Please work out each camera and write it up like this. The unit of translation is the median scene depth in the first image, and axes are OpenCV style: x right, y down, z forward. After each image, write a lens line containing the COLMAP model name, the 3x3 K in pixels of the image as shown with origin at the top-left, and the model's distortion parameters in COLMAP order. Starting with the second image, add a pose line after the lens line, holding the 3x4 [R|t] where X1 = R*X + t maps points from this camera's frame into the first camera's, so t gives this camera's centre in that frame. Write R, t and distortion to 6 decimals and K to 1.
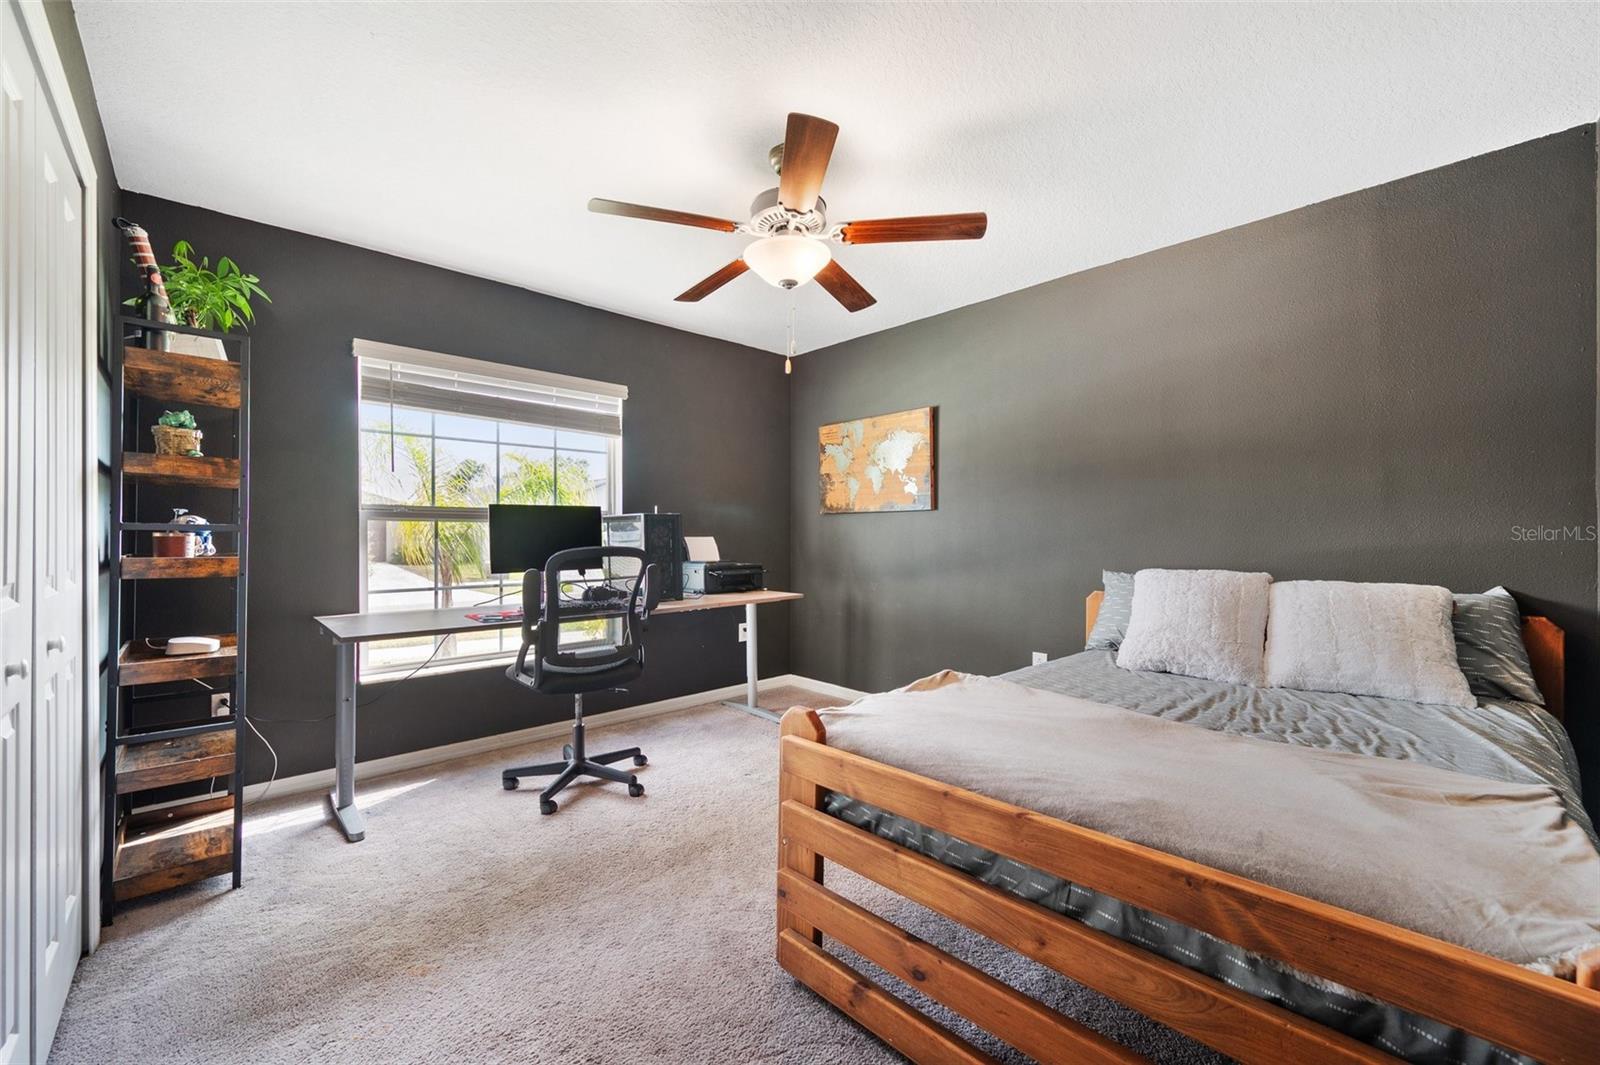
lens RADIAL K [[638.4, 0, 801.6], [0, 638.4, 535.0], [0, 0, 1]] dist [-0.000975, 0.000022]
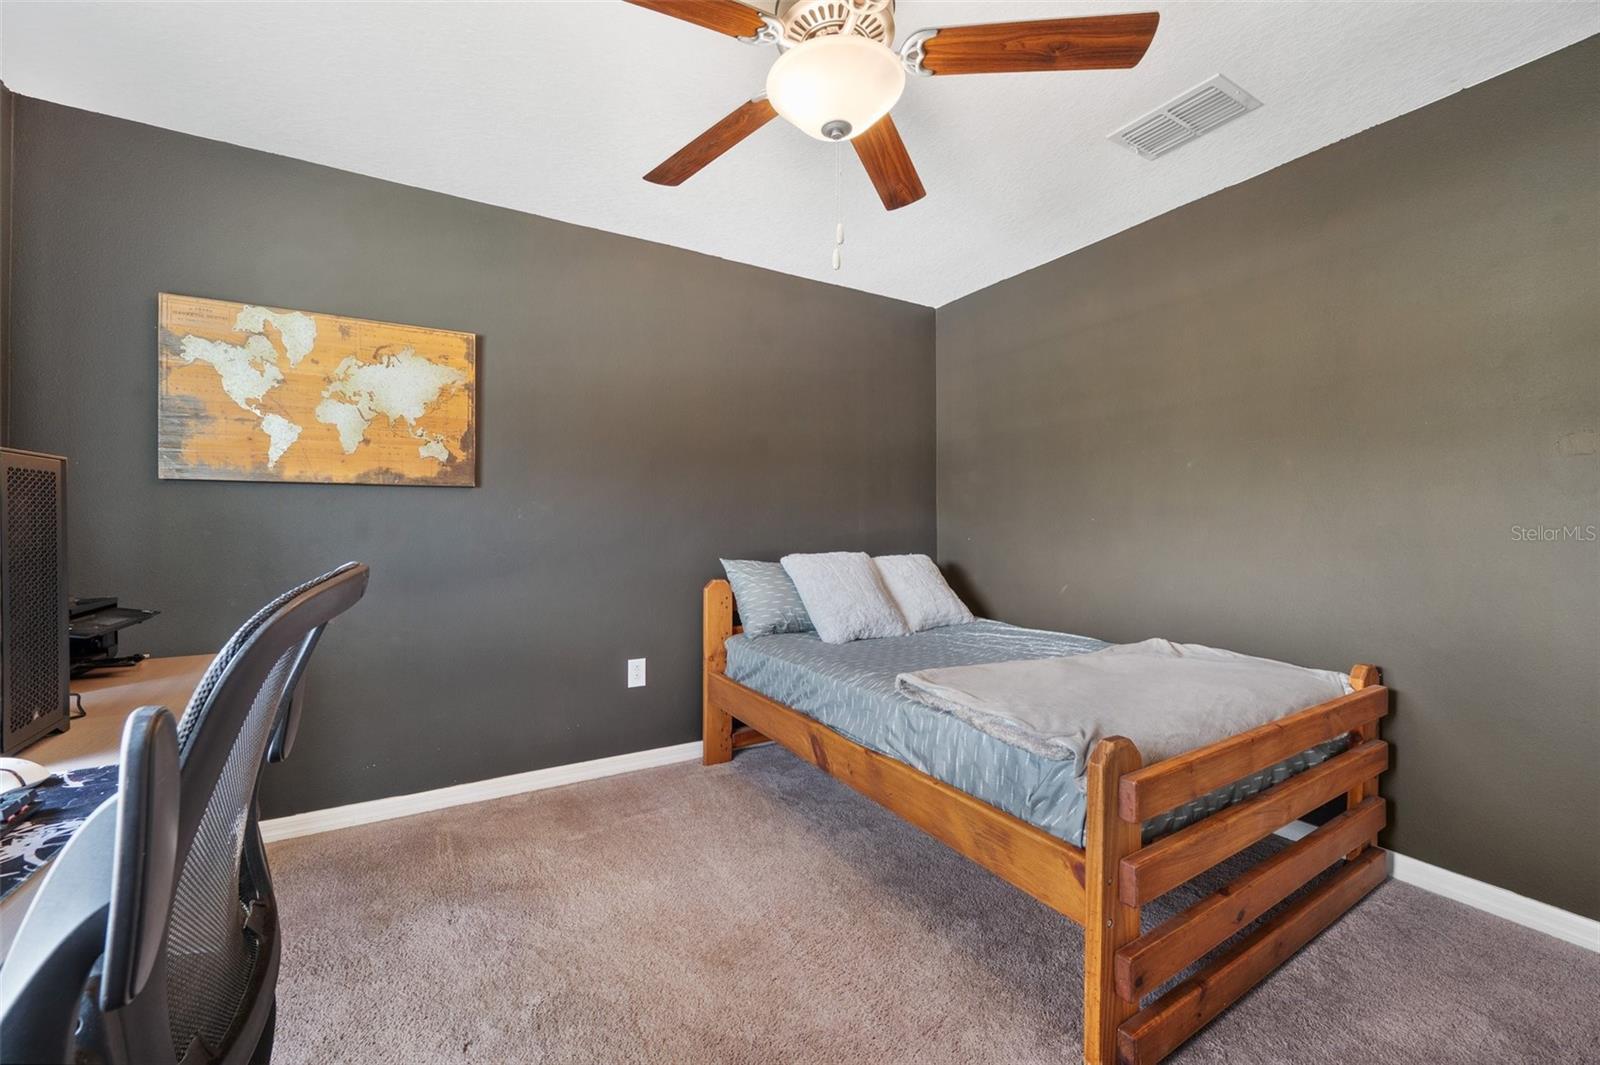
lens RADIAL K [[638.4, 0, 802.9], [0, 638.4, 527.9], [0, 0, 1]] dist [-0.000975, 0.000022]
pose [[0.221768, -0.008746, 0.975060, -0.361826], [-0.000145, 0.999959, 0.009002, -0.001643], [-0.975099, -0.002137, 0.221758, 0.486570]]
